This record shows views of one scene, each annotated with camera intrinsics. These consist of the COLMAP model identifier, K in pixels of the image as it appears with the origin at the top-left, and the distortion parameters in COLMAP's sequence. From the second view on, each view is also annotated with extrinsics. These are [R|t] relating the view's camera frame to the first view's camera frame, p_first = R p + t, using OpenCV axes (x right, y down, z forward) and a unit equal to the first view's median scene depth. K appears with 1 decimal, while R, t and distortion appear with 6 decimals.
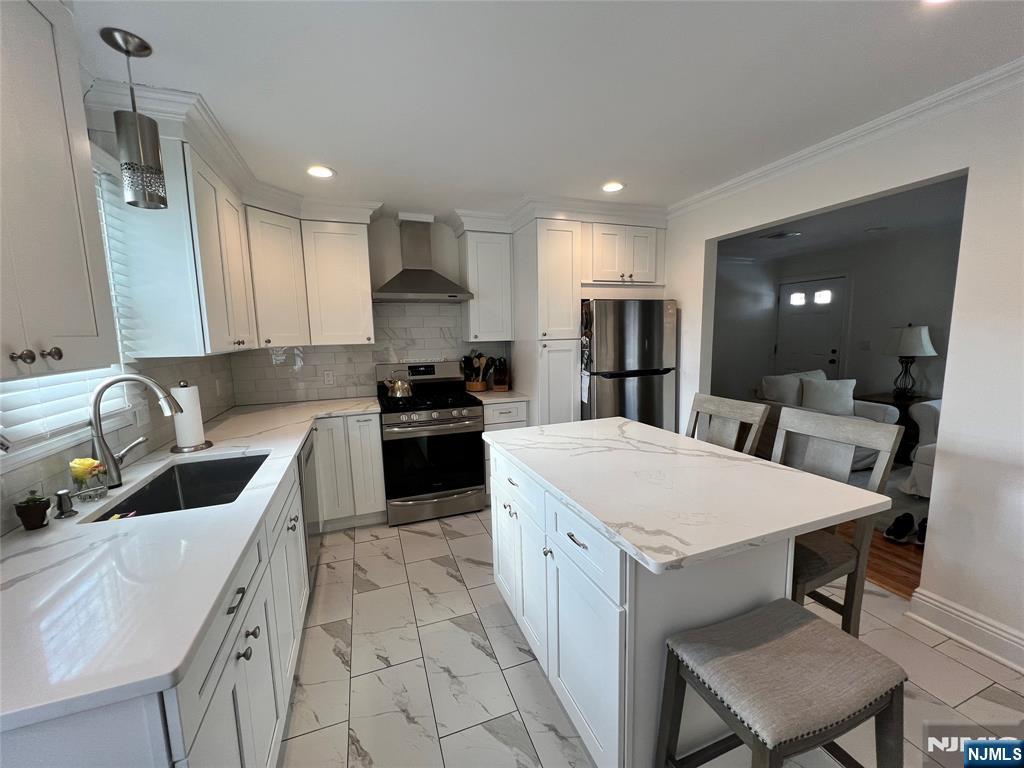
lens RADIAL K [[412.4, 0, 517.5], [0, 412.4, 384.0], [0, 0, 1]] dist [-0.000164, -0.000146]
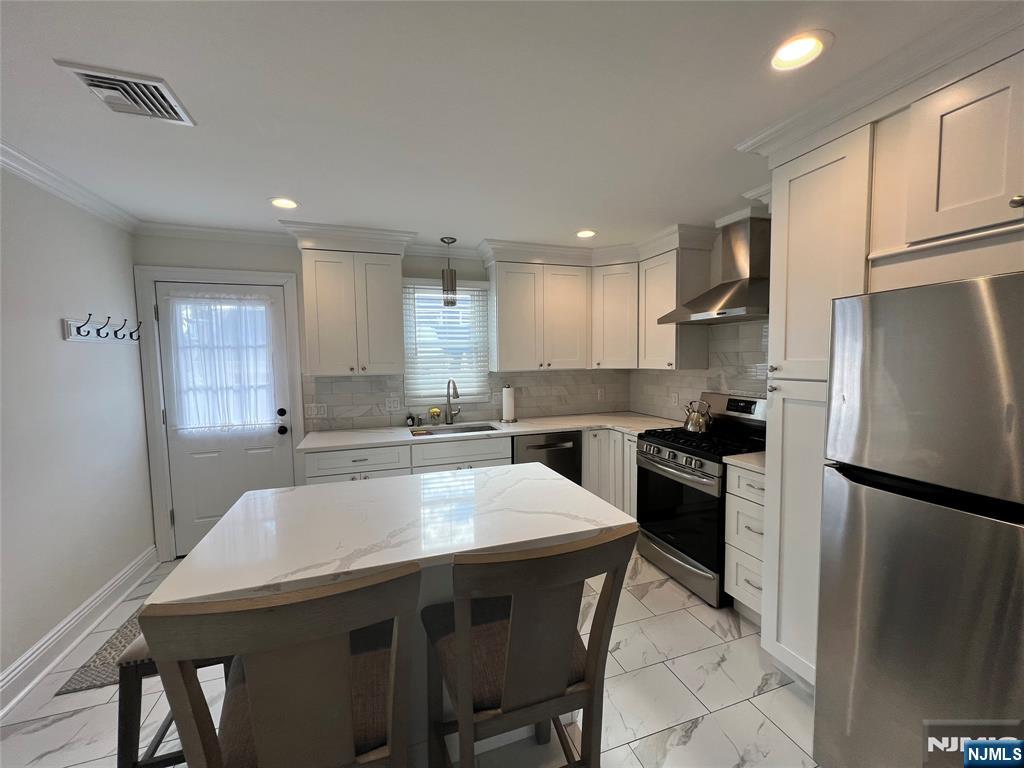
lens RADIAL K [[412.4, 0, 517.5], [0, 412.4, 384.0], [0, 0, 1]] dist [-0.000164, -0.000146]
pose [[-0.024143, 0.085149, -0.996076, 0.658549], [-0.112572, 0.989797, 0.087341, -0.112334], [0.993350, 0.114239, -0.014311, 0.680172]]
